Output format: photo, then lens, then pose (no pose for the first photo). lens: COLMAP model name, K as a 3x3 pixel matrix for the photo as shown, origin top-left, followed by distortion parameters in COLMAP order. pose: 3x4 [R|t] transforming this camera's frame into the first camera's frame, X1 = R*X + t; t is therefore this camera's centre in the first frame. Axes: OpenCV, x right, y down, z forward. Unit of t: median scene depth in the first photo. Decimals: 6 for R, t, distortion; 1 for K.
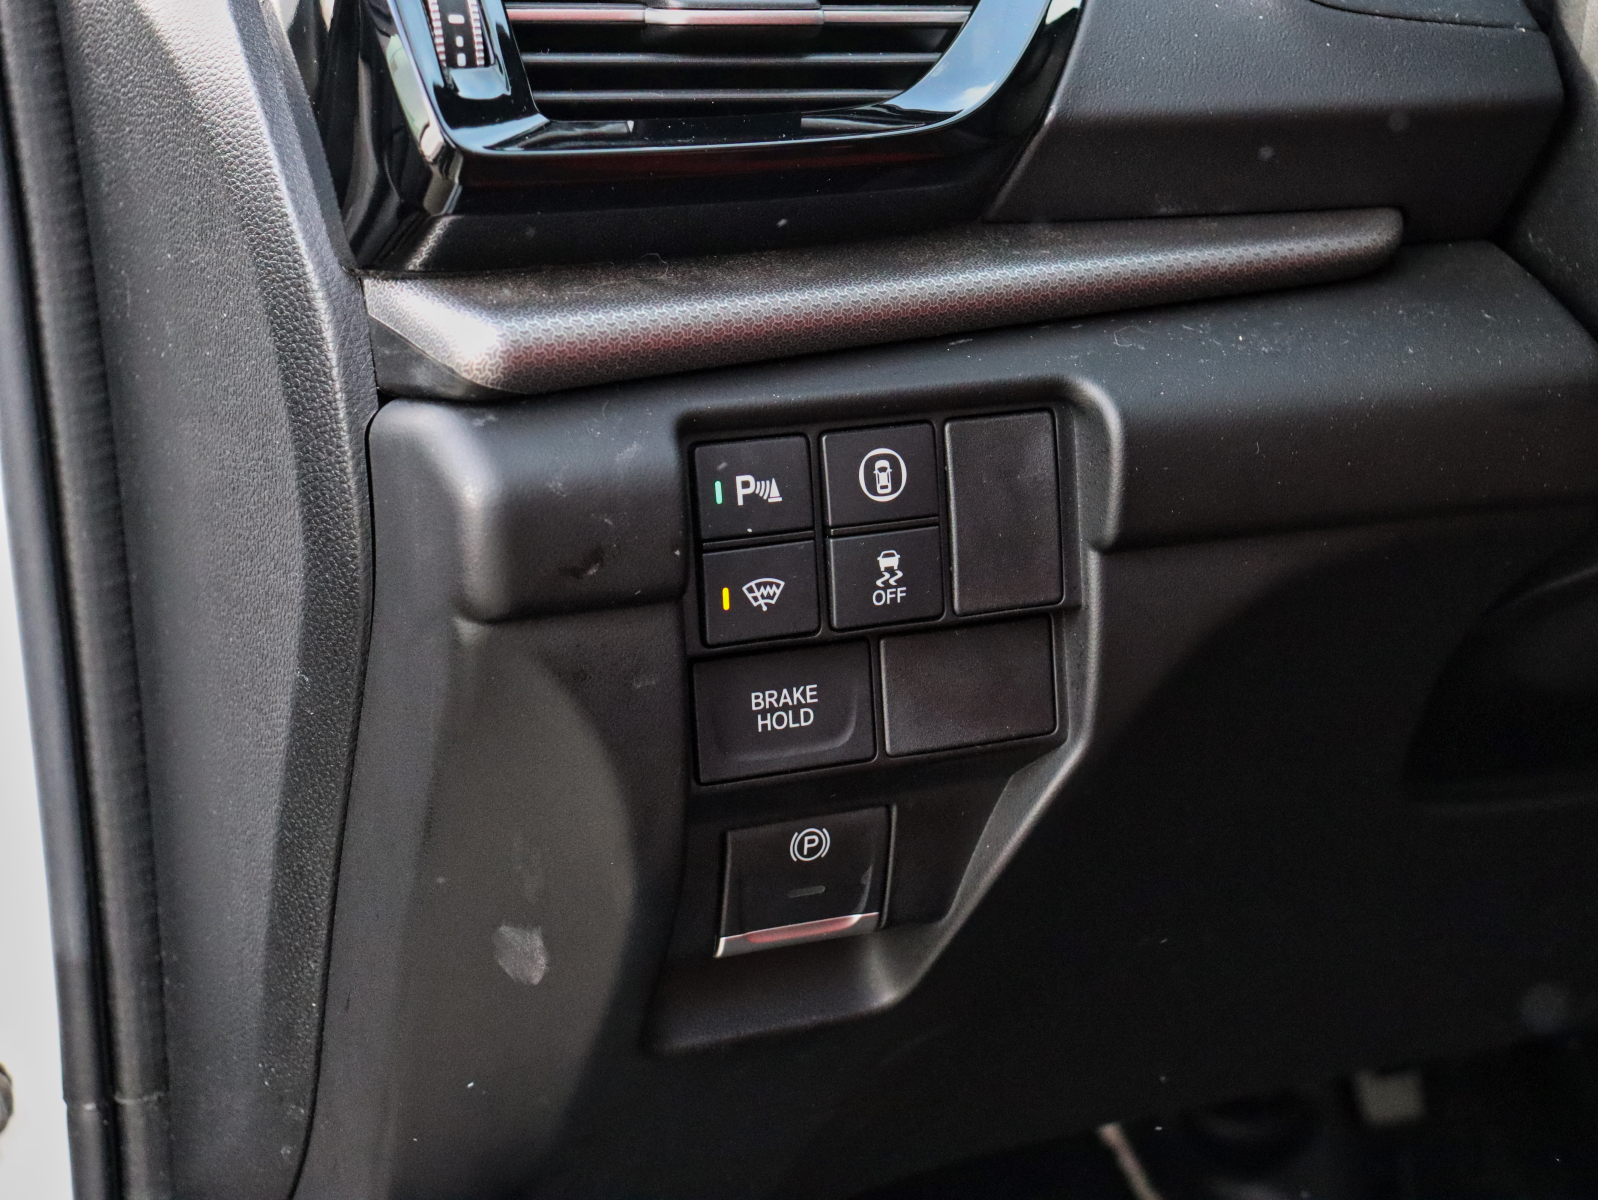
lens RADIAL K [[3168.0, 0, 799.1], [0, 3168.0, 591.6], [0, 0, 1]] dist [0.091088, 0.000000]
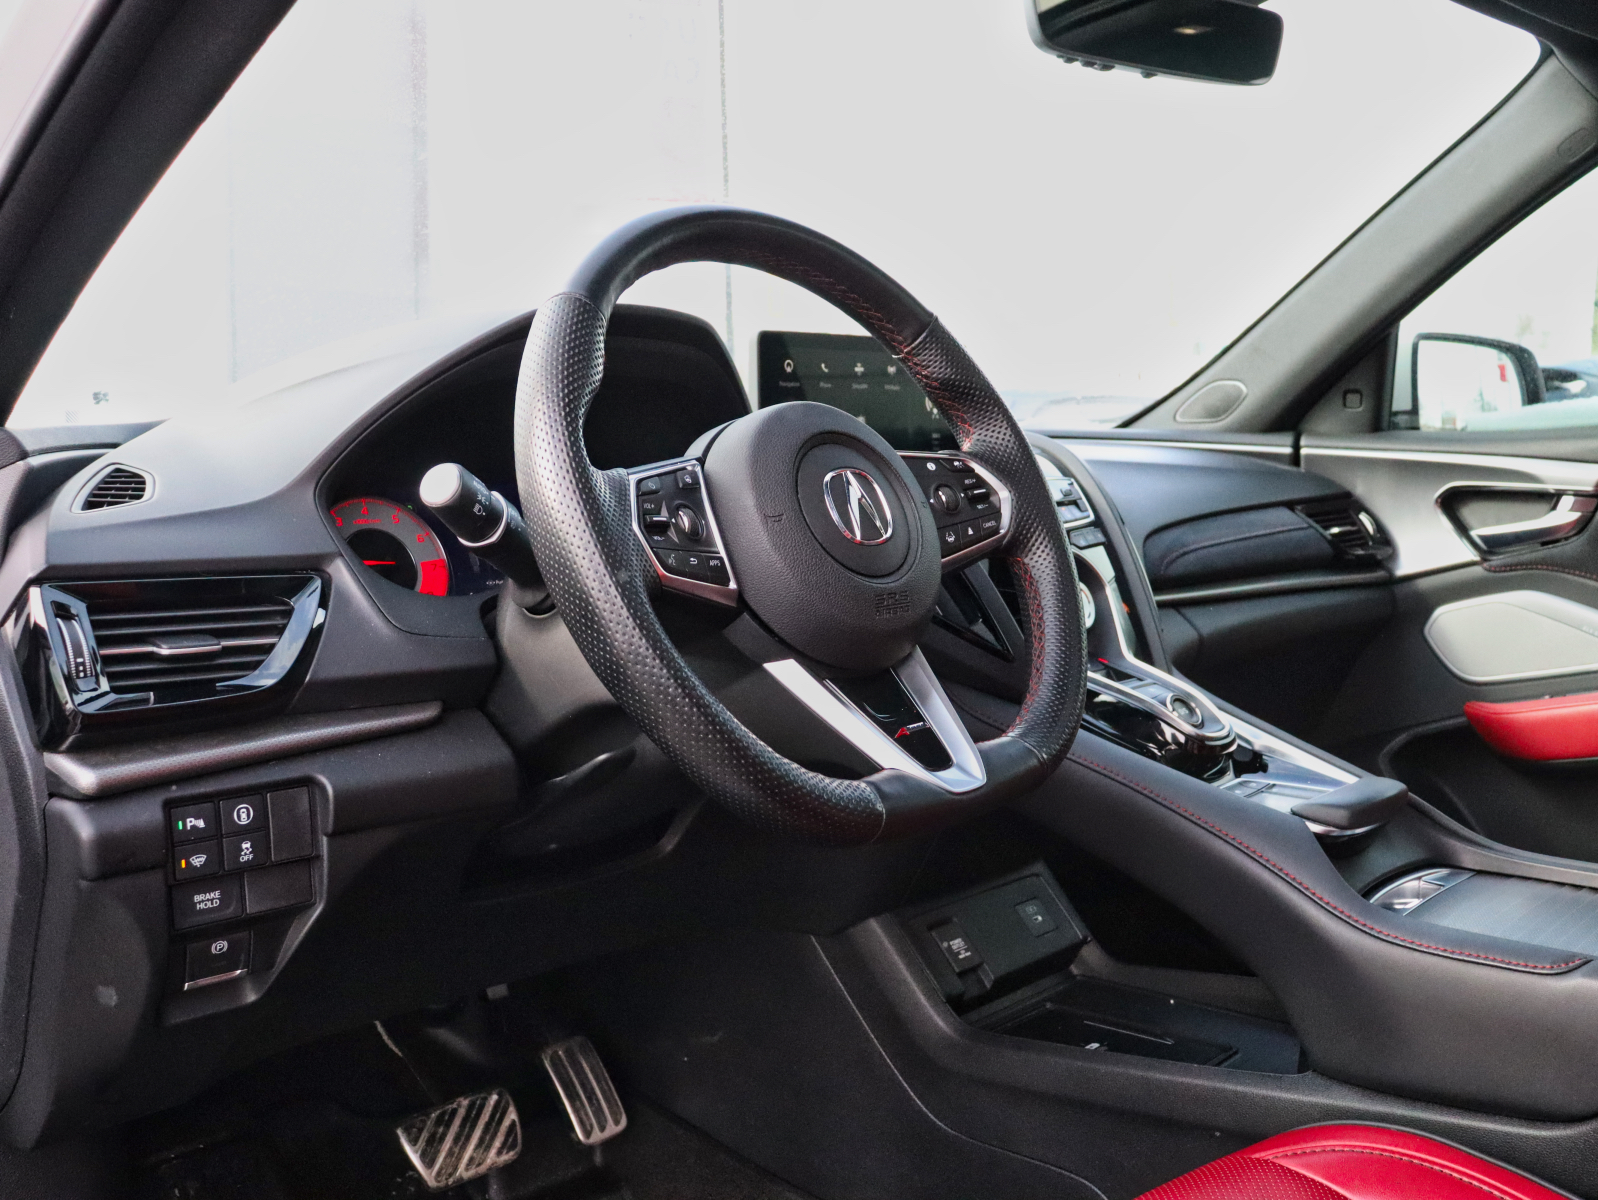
lens RADIAL K [[1472.7, 0, 797.8], [0, 1472.7, 601.1], [0, 0, 1]] dist [-0.138765, 0.073205]
pose [[0.939639, 0.005066, 0.342129, 0.049335], [0.023517, 0.996570, -0.079345, -0.110071], [-0.341357, 0.082602, 0.936297, -0.347476]]
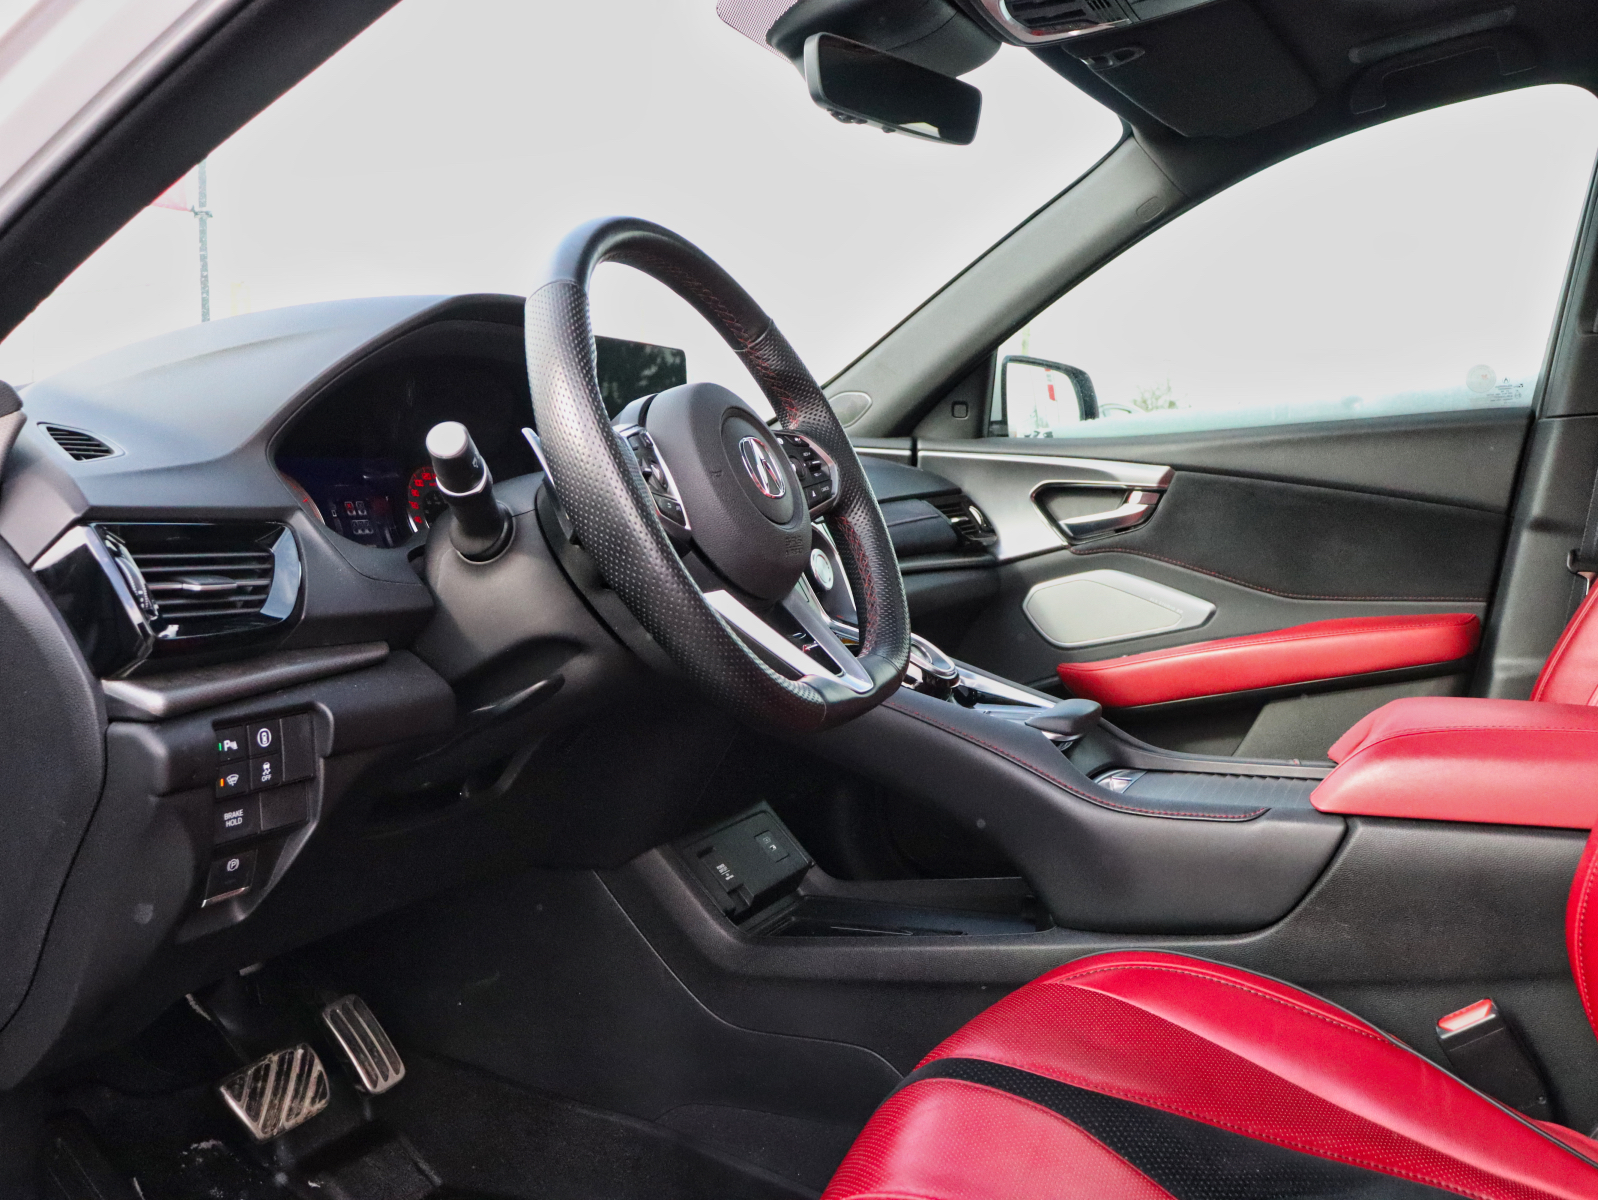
lens RADIAL K [[1472.7, 0, 800.8], [0, 1472.7, 608.1], [0, 0, 1]] dist [-0.138765, 0.073205]
pose [[0.760404, -0.007150, 0.649411, -0.473513], [0.072334, 0.994650, -0.073746, -0.020903], [-0.645410, 0.103051, 0.756853, -0.376872]]
